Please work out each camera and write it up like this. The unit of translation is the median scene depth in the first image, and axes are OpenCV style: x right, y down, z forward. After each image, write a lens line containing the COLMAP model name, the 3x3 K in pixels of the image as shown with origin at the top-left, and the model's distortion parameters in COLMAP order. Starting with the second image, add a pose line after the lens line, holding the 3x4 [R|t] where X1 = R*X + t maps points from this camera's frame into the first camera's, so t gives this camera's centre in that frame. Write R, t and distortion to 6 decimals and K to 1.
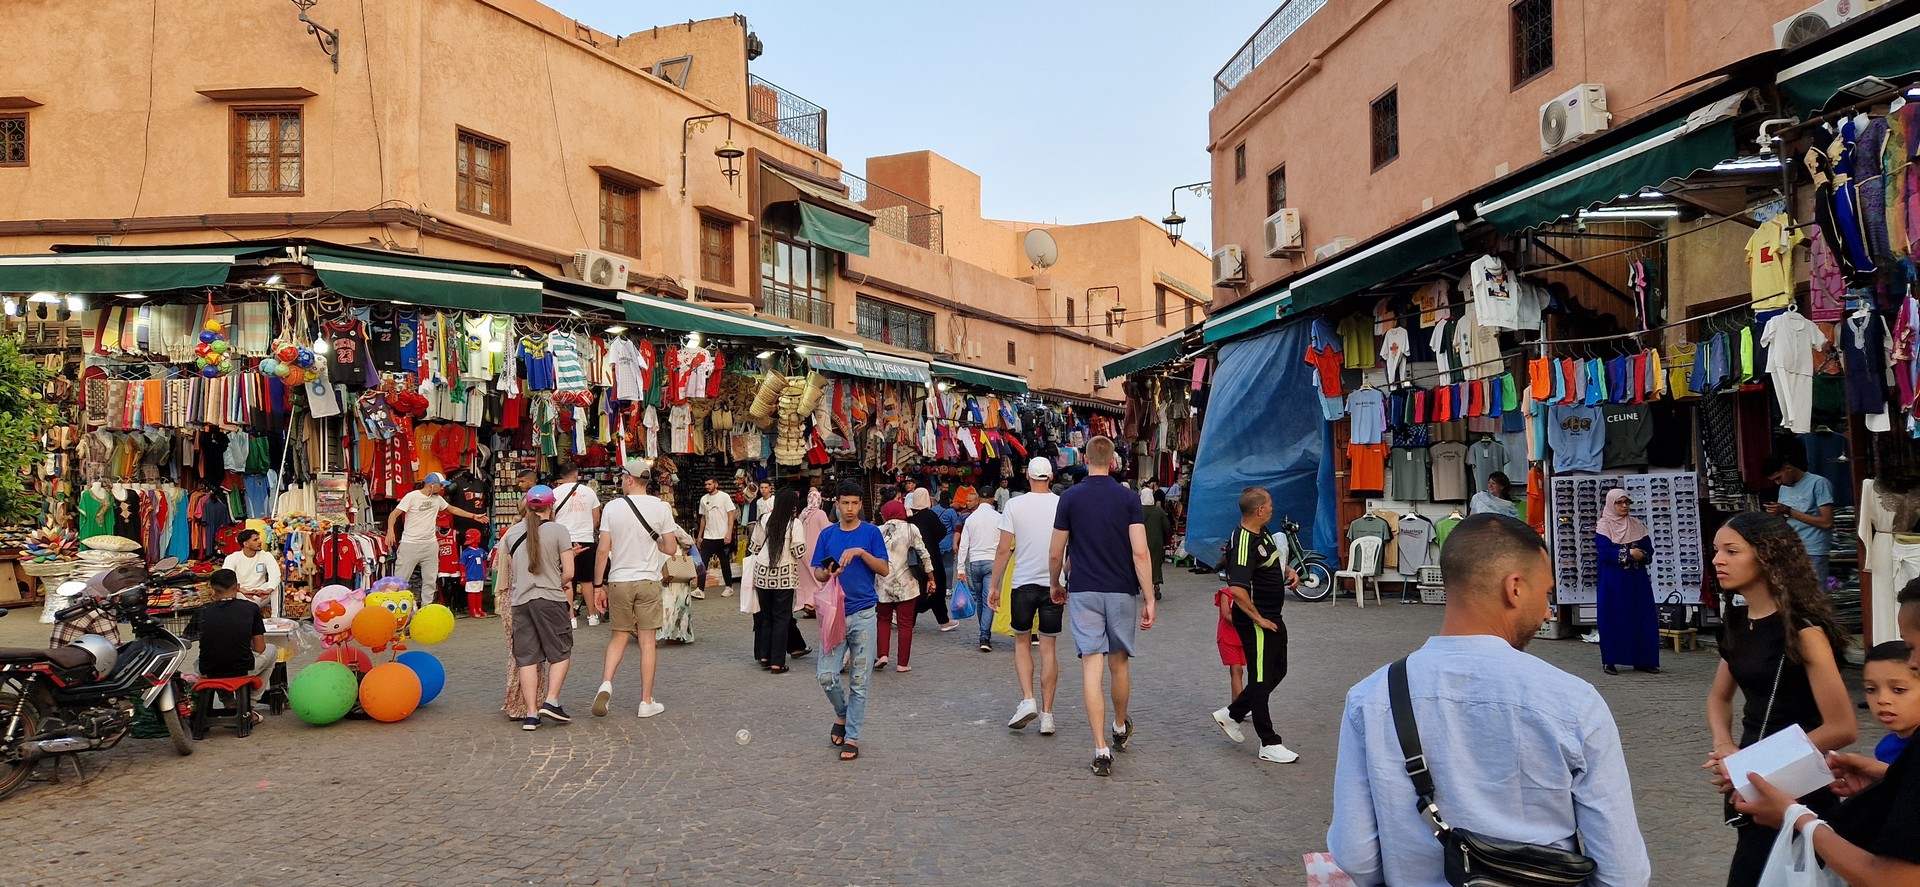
lens RADIAL K [[1274.0, 0, 983.5], [0, 1274.0, 445.6], [0, 0, 1]] dist [0.068423, -0.065384]
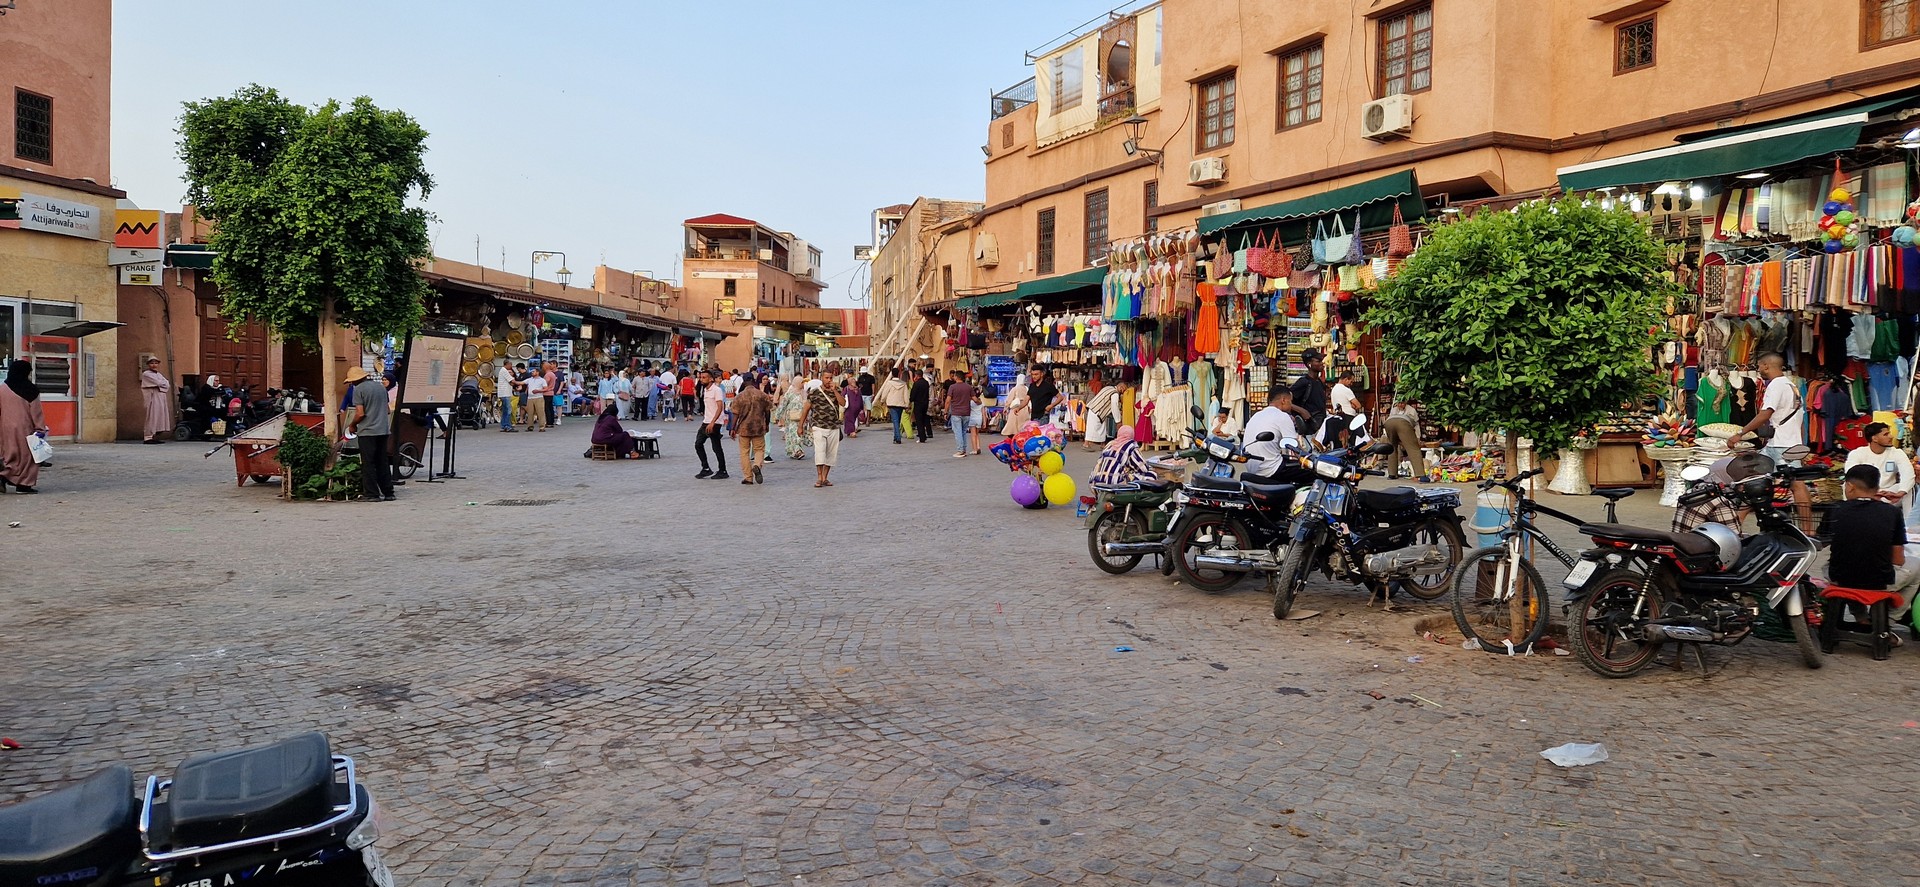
lens RADIAL K [[1274.0, 0, 983.5], [0, 1274.0, 445.6], [0, 0, 1]] dist [0.068423, -0.065384]
pose [[0.447420, 0.052527, -0.892780, -0.043926], [0.019242, 0.997477, 0.068329, 0.007386], [0.894117, -0.047751, 0.445281, 0.052631]]
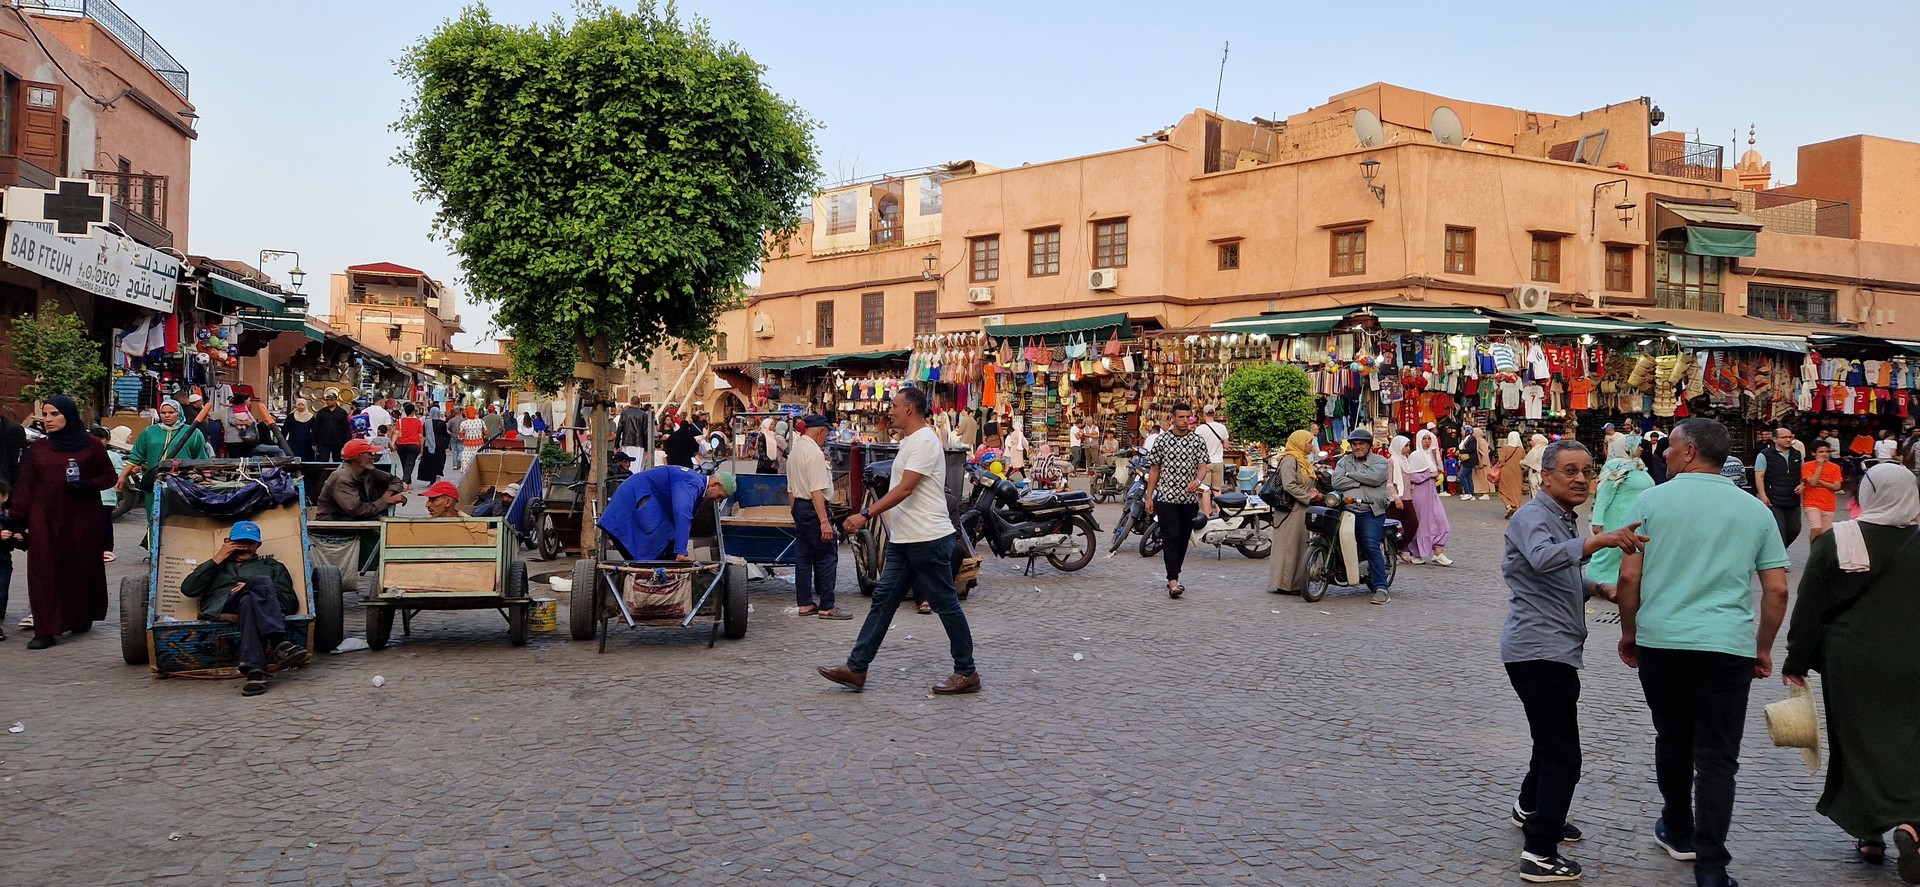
lens RADIAL K [[1230.0, 0, 990.0], [0, 1230.0, 446.0], [0, 0, 1]] dist [0.081160, -0.058707]
pose [[0.746991, 0.024613, -0.664378, 0.325081], [0.002170, 0.999219, 0.039458, -0.012639], [0.664830, -0.030916, 0.746354, -0.851518]]
